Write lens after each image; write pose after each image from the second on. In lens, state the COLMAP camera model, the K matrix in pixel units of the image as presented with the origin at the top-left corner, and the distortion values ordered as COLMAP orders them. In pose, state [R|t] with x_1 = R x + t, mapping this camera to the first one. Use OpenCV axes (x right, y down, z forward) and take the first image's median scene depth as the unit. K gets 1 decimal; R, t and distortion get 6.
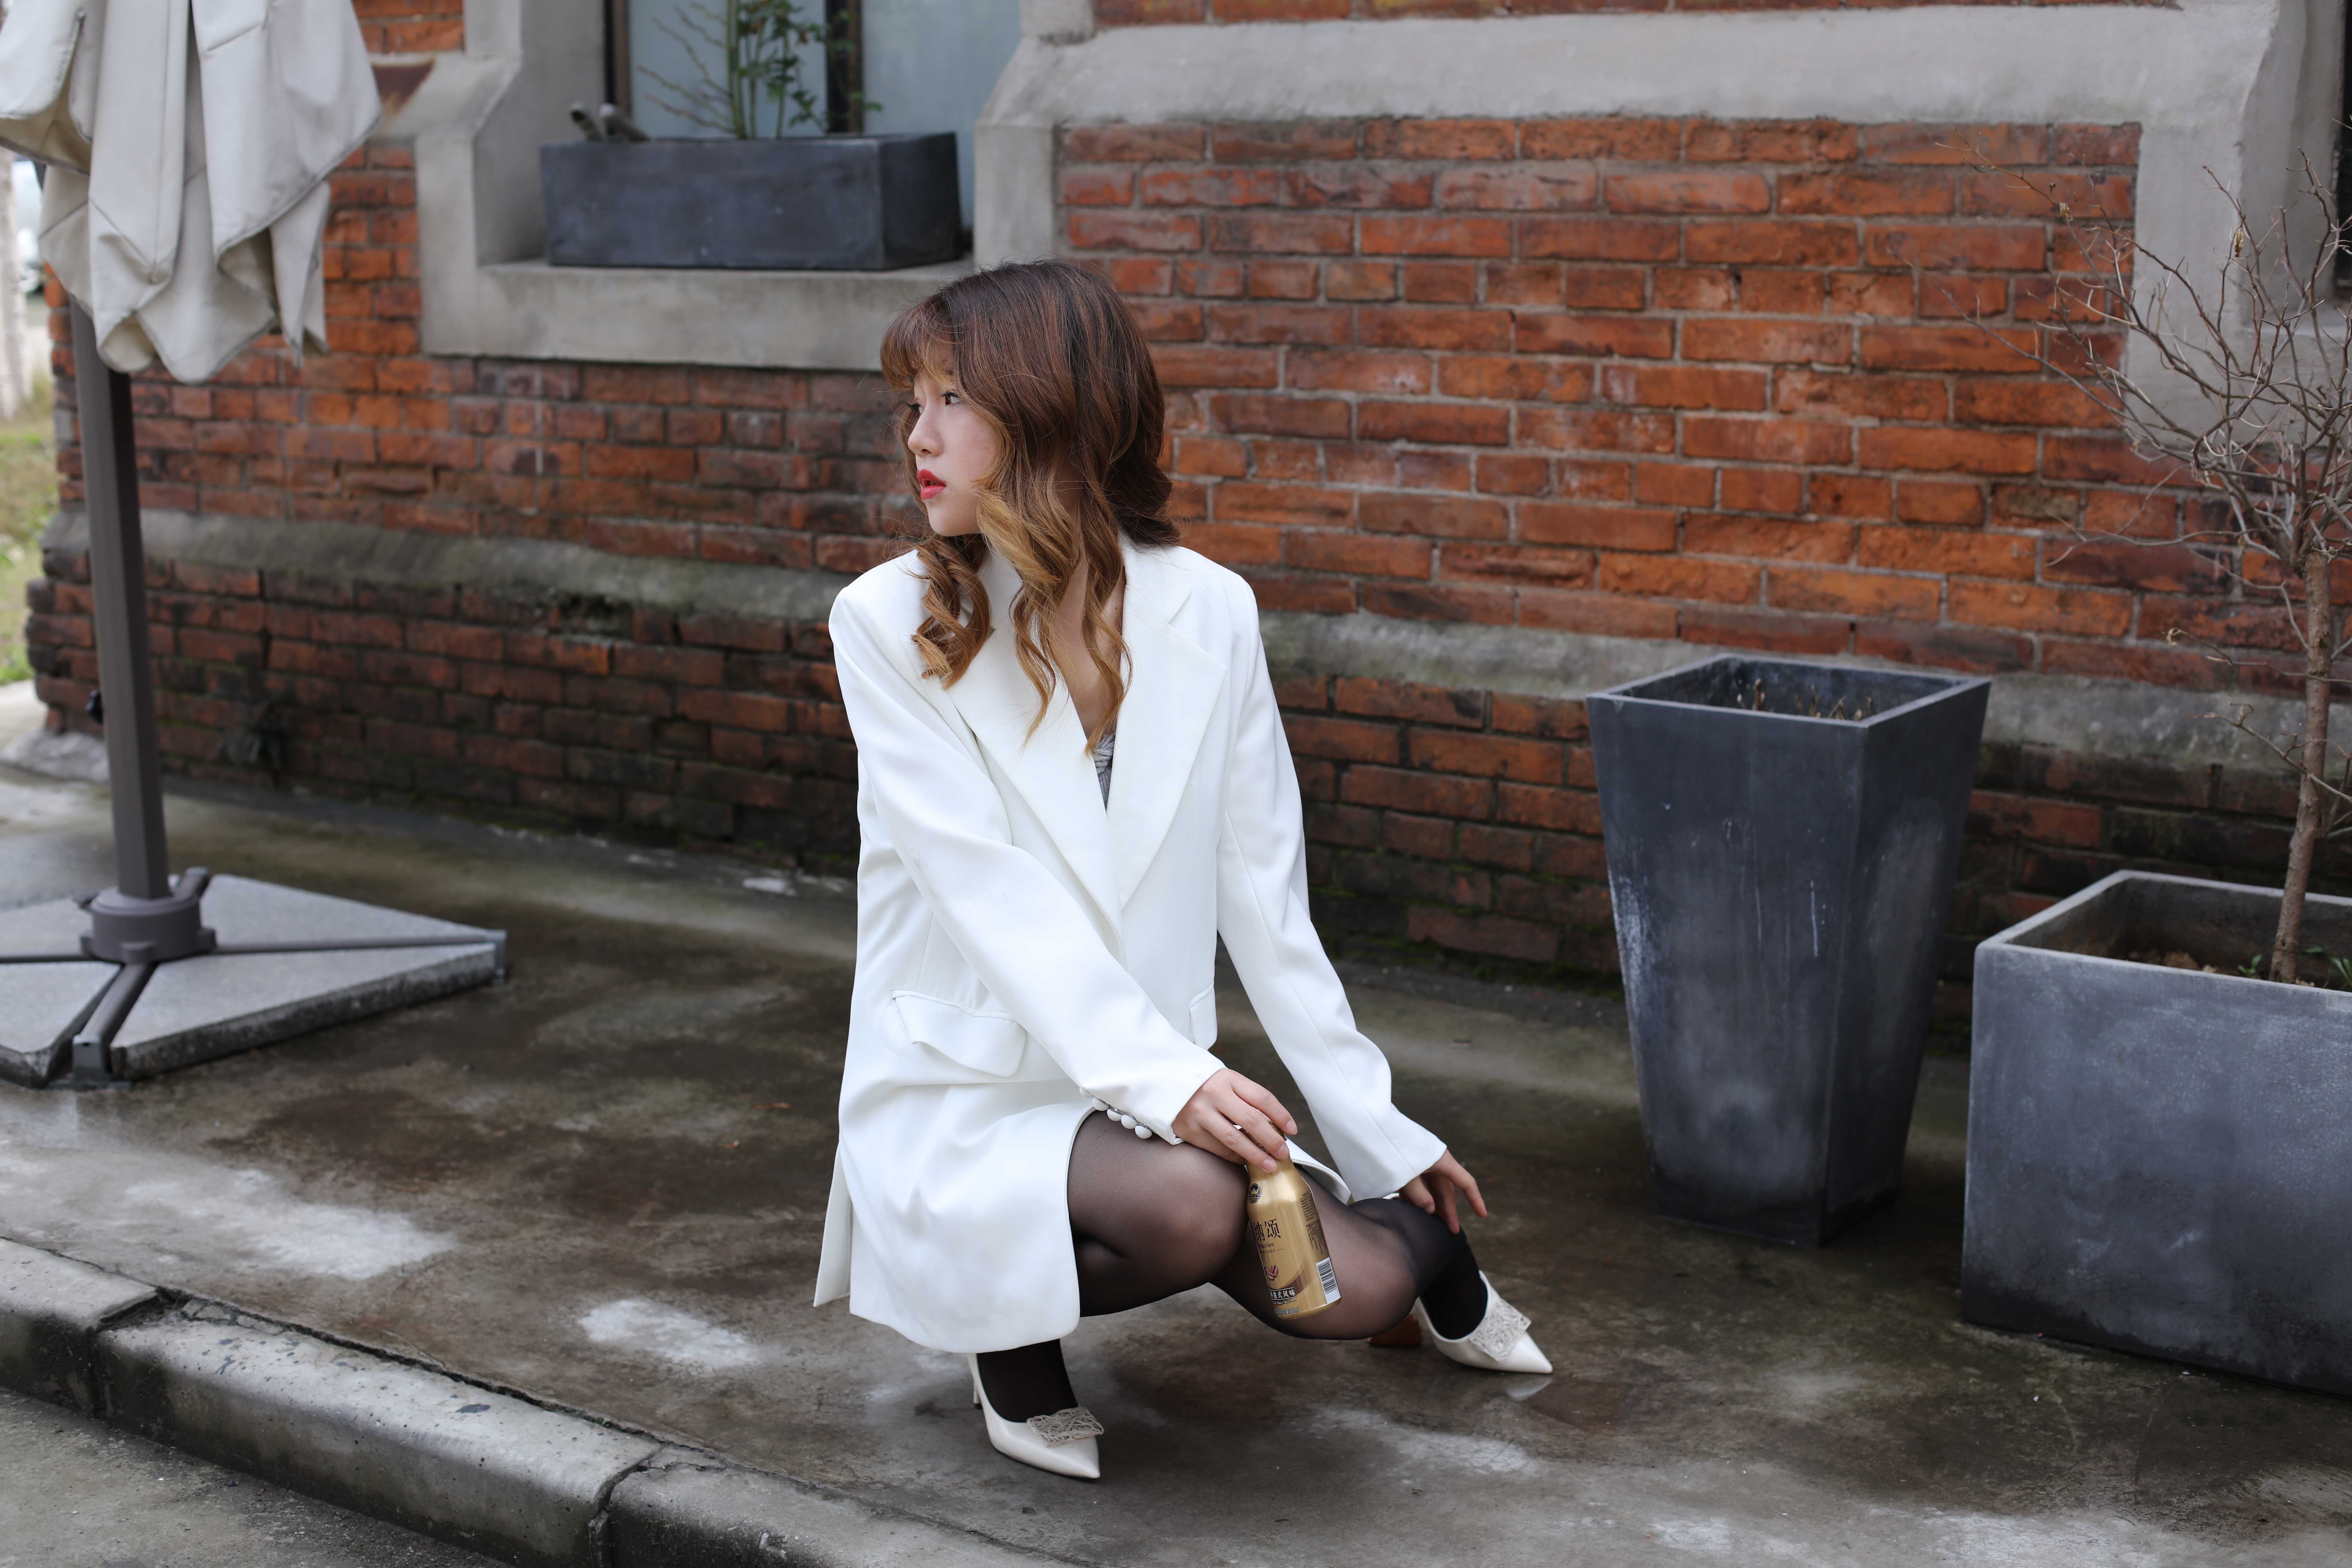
lens RADIAL K [[3422.7, 0, 1176.3], [0, 3422.7, 784.7], [0, 0, 1]] dist [-0.126842, 0.000000]
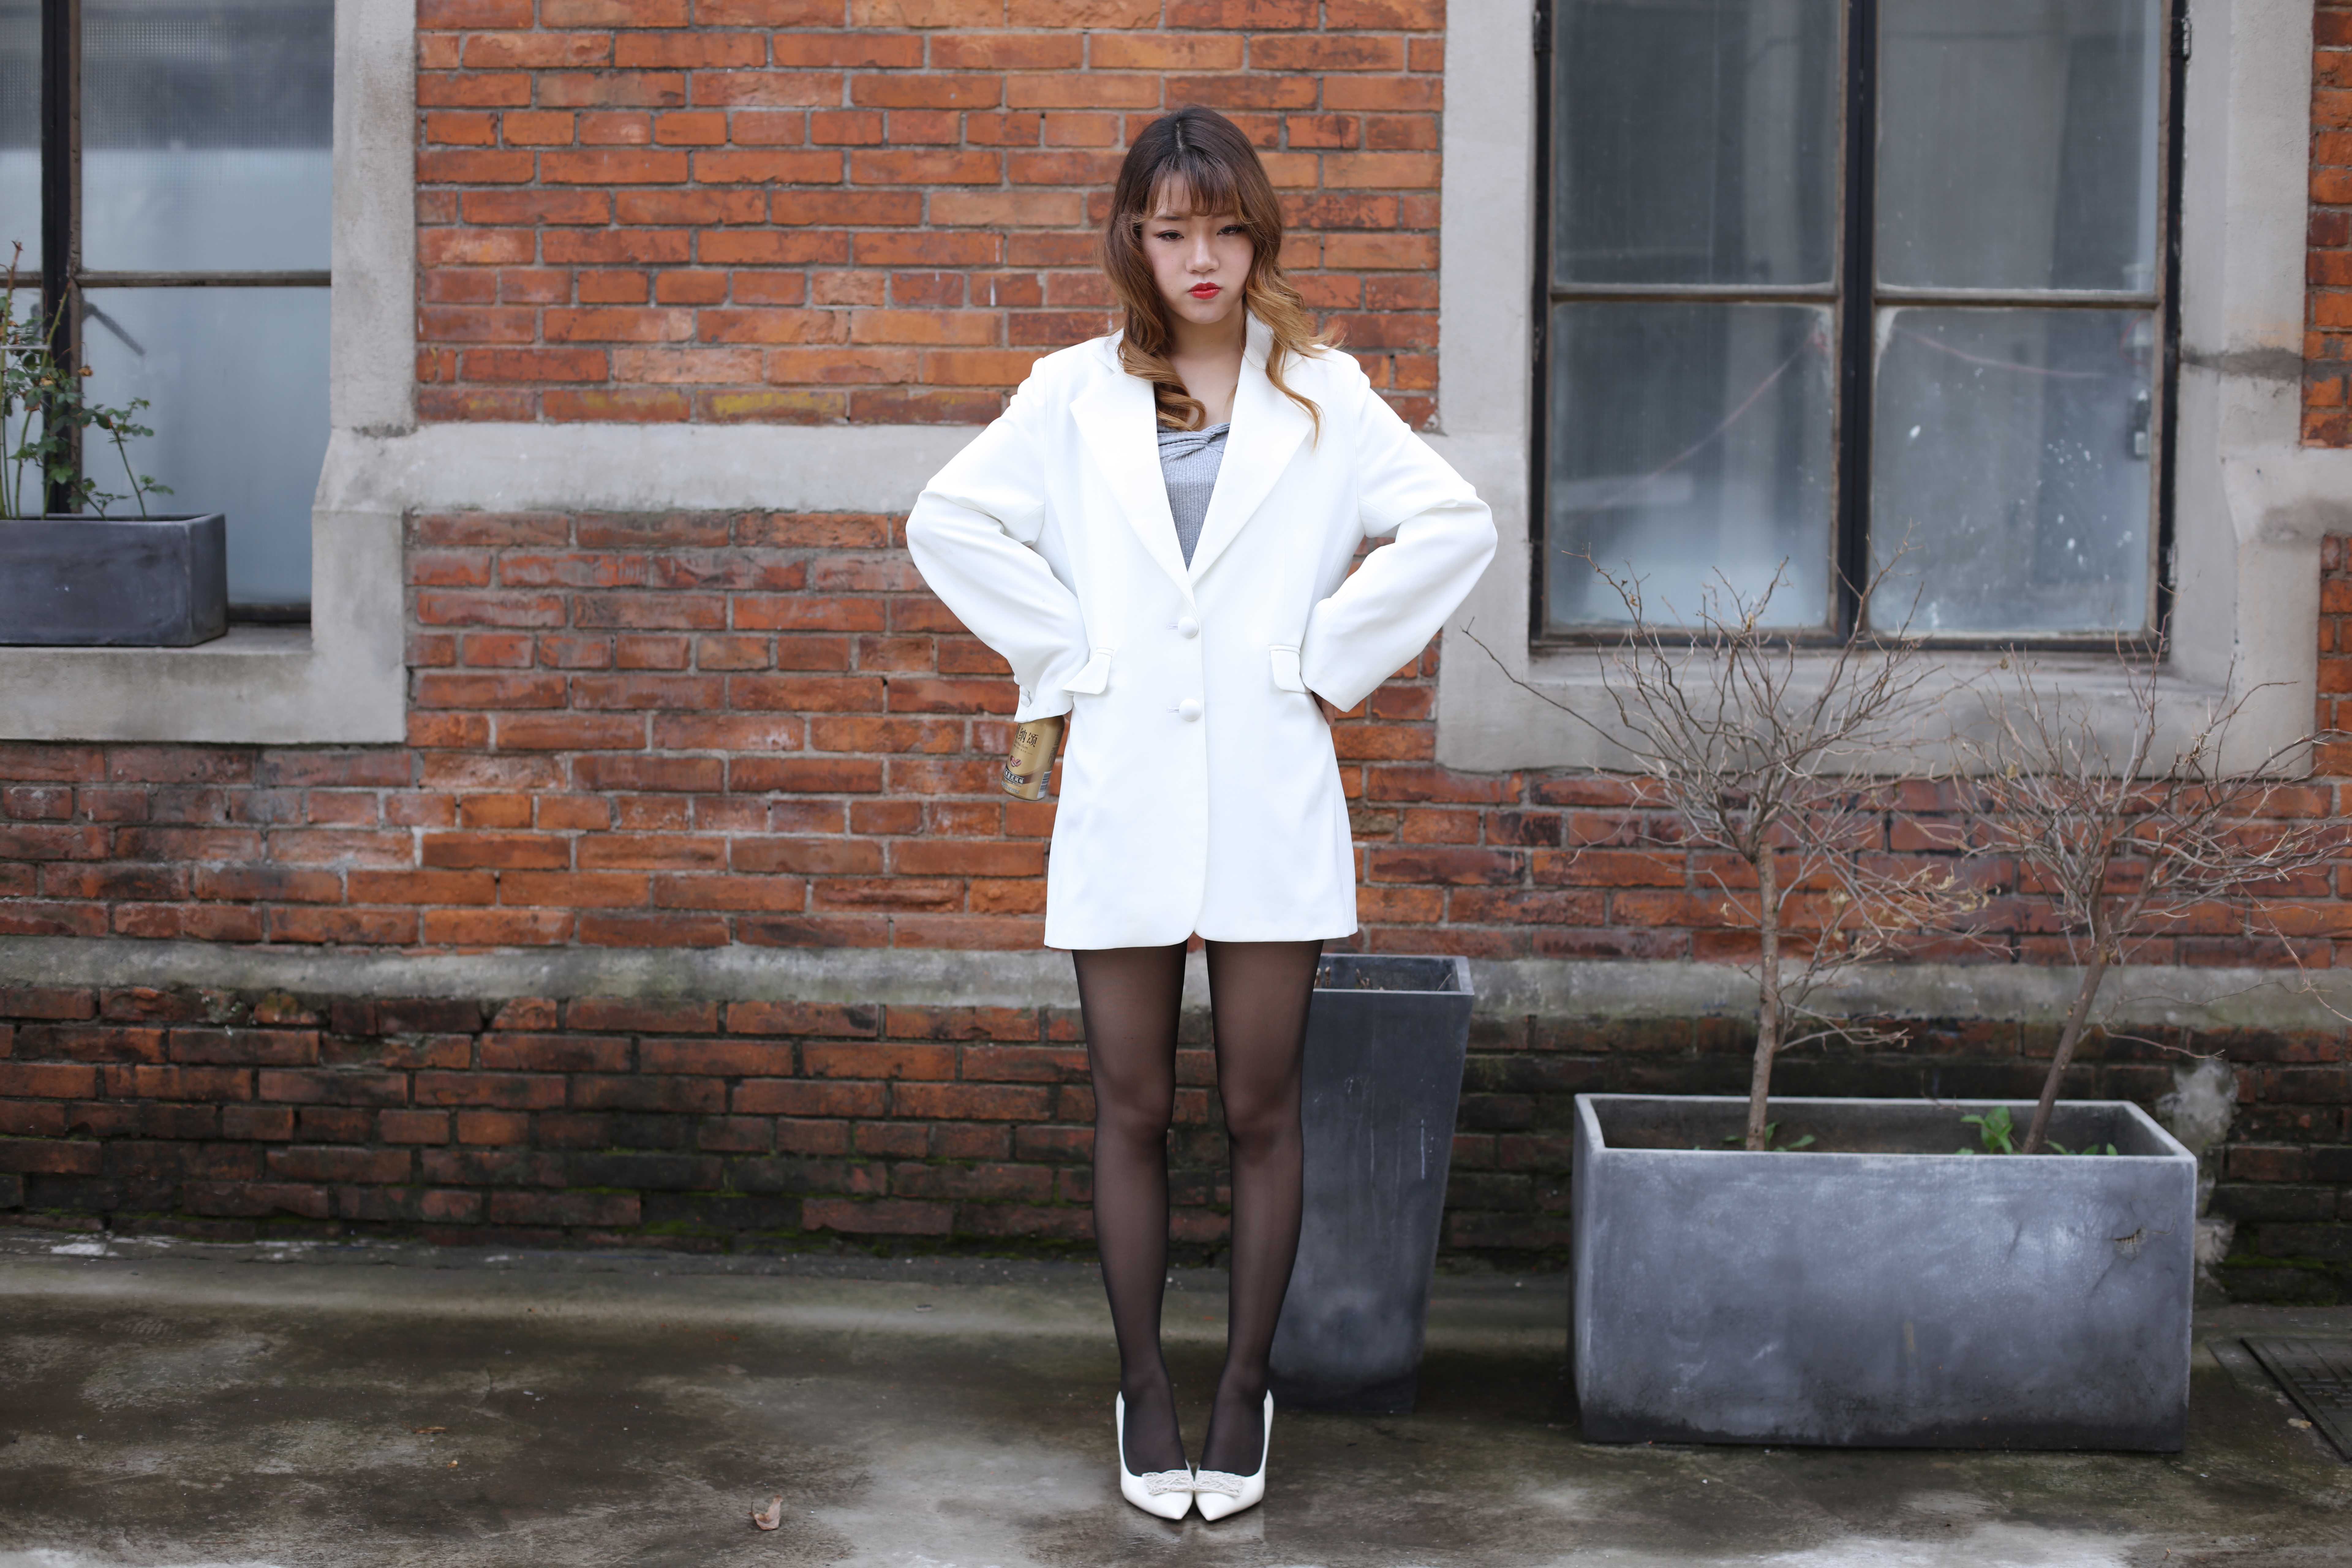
lens RADIAL K [[3422.7, 0, 1175.1], [0, 3422.7, 782.1], [0, 0, 1]] dist [-0.126842, 0.000000]
pose [[0.839342, -0.030917, 0.542723, -0.447870], [0.084610, 0.993644, -0.074249, -0.007817], [-0.536978, 0.108240, 0.836623, -0.027720]]
